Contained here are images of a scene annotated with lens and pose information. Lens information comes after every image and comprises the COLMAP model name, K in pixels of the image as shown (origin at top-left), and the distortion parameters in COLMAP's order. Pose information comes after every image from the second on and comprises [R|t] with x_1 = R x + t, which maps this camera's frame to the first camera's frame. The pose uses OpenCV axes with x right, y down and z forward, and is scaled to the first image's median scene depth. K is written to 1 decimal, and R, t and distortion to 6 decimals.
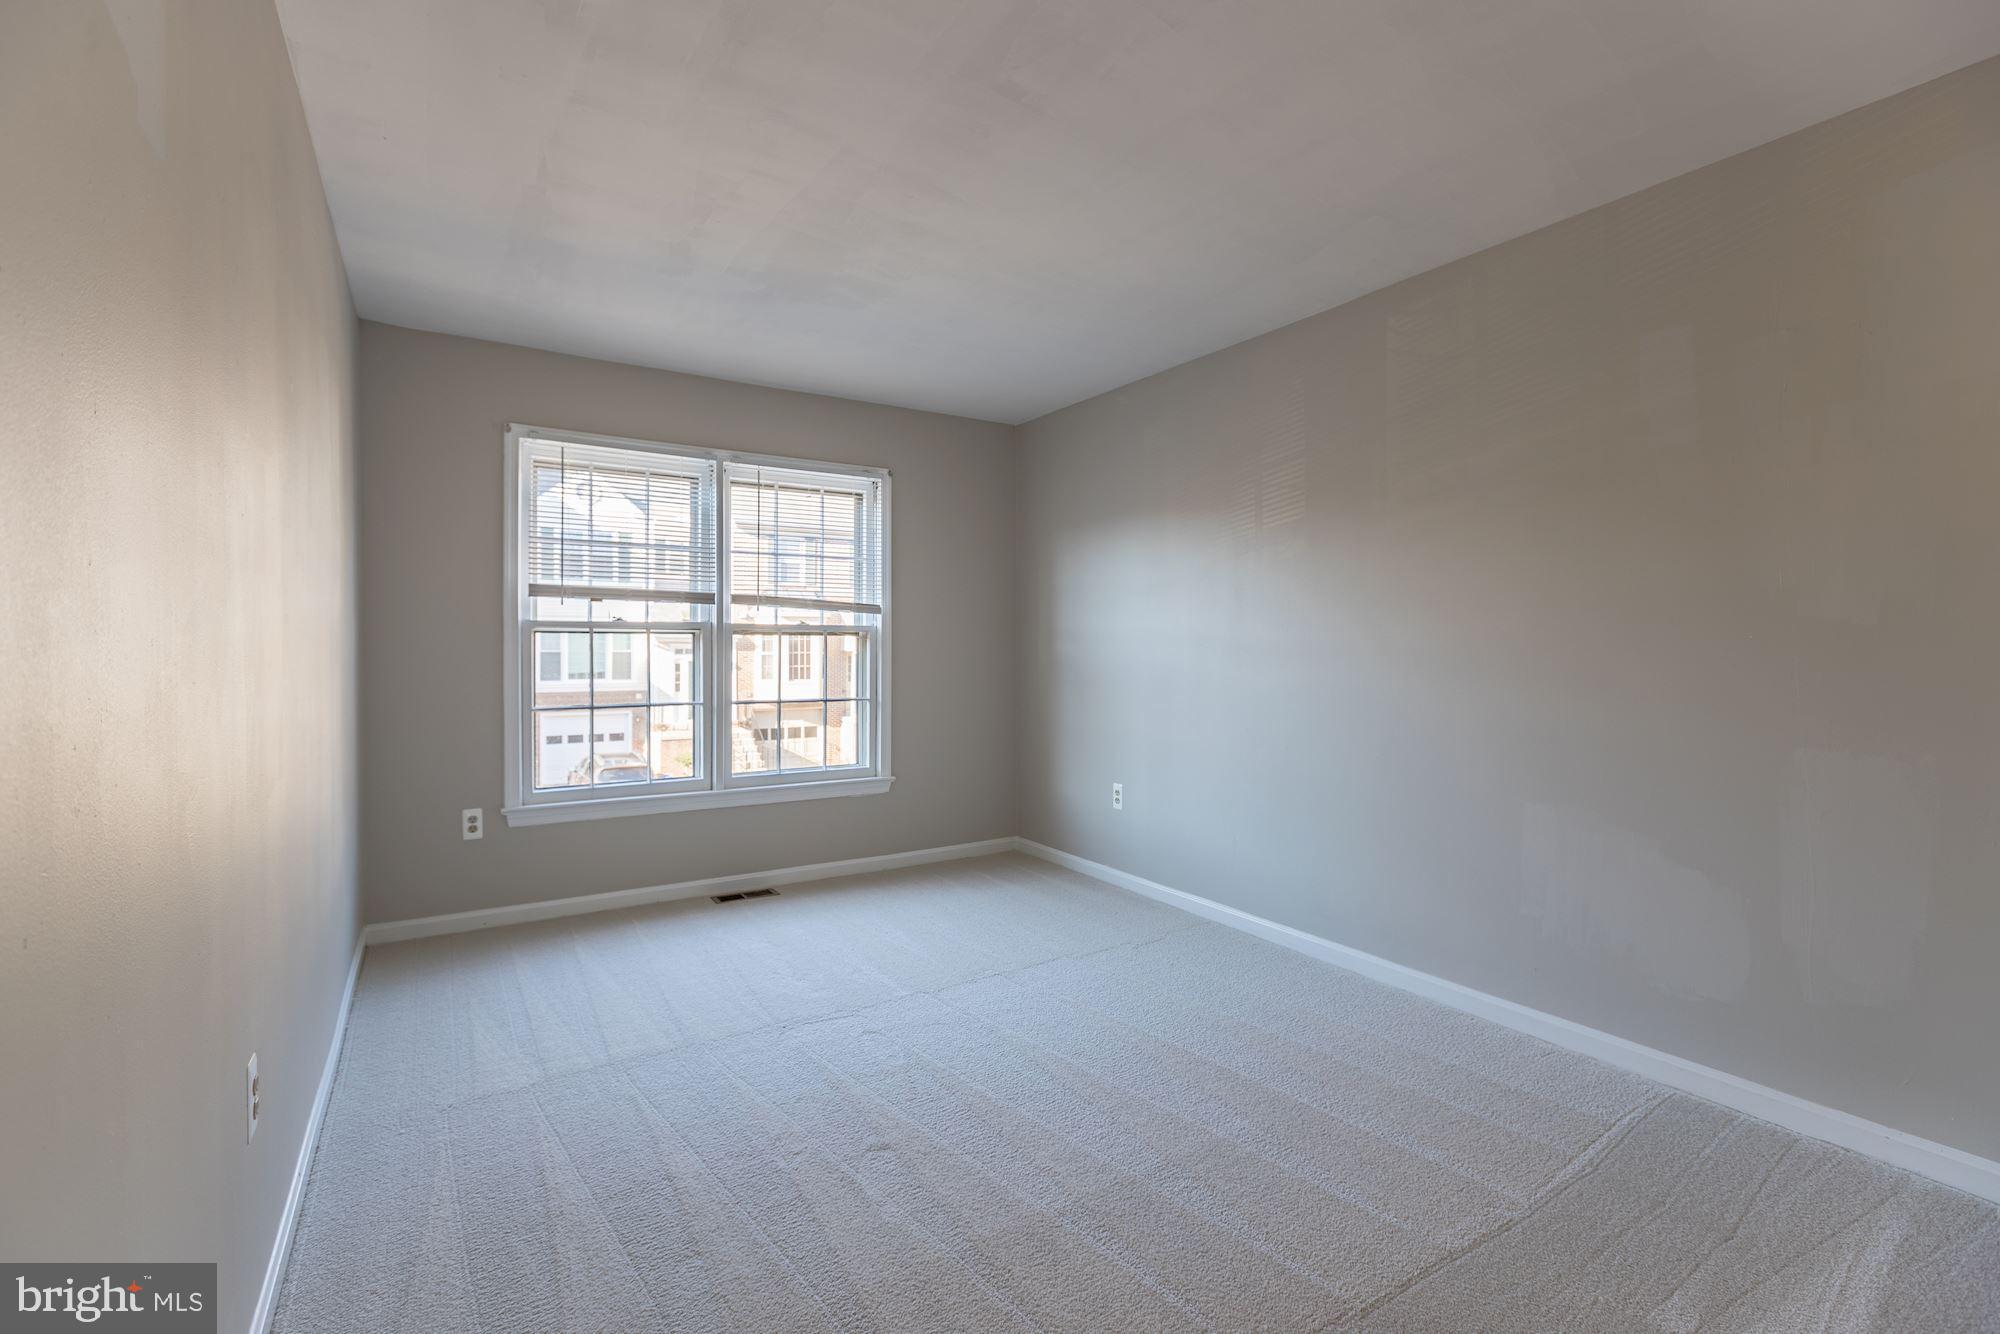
lens RADIAL K [[890.4, 0, 999.4], [0, 890.4, 648.4], [0, 0, 1]] dist [-0.001164, -0.000206]
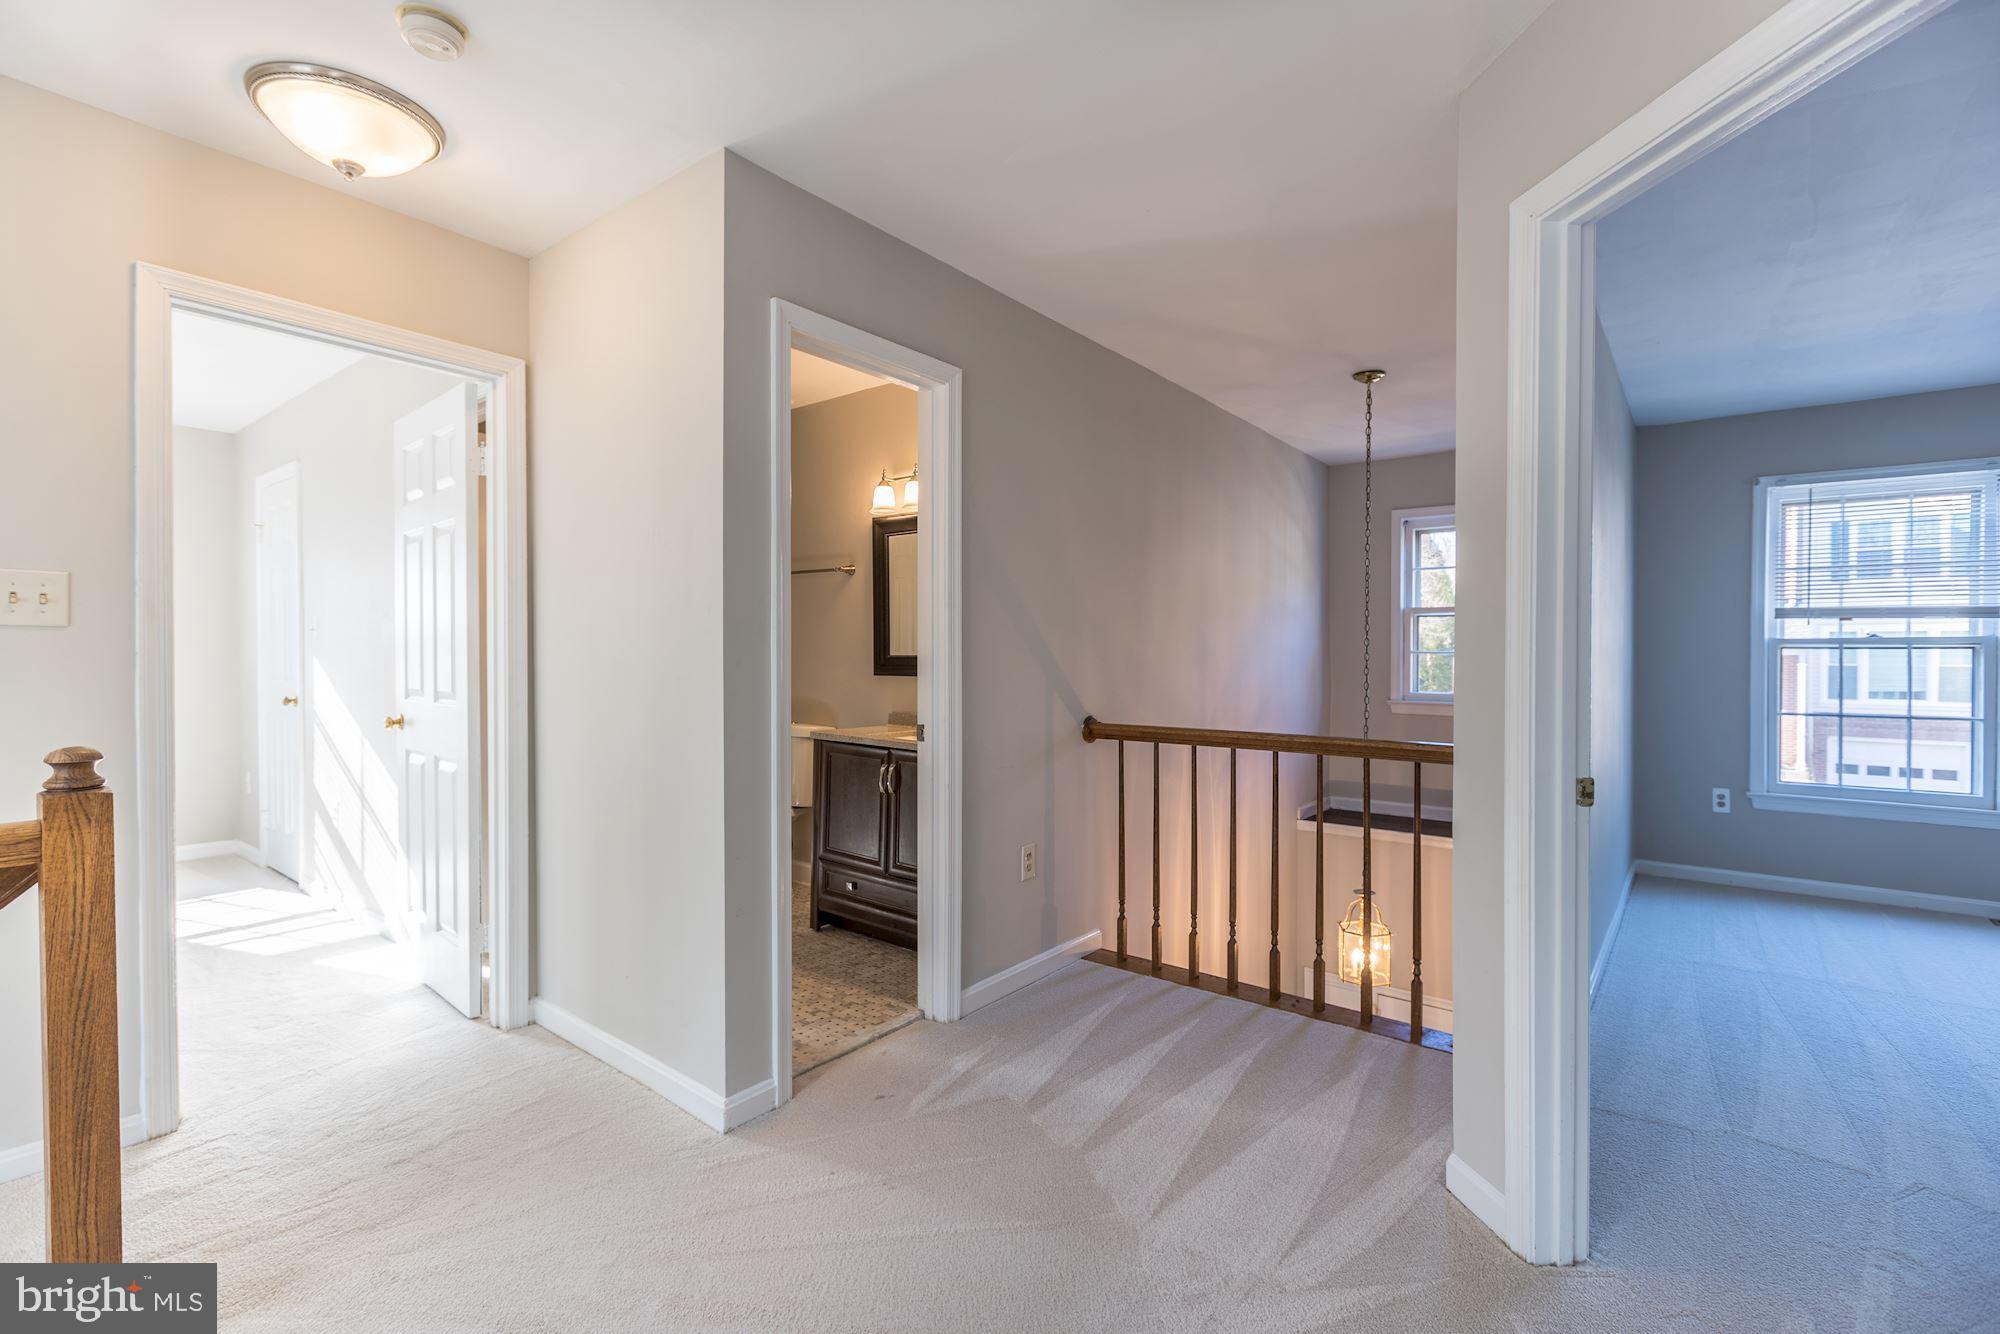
lens RADIAL K [[903.0, 0, 1000.2], [0, 903.0, 661.7], [0, 0, 1]] dist [0.001585, 0.000307]
pose [[0.339765, 0.008764, -0.940470, 0.258774], [-0.006555, 0.999954, 0.006951, -0.002214], [0.940488, 0.003803, 0.339806, -0.389167]]
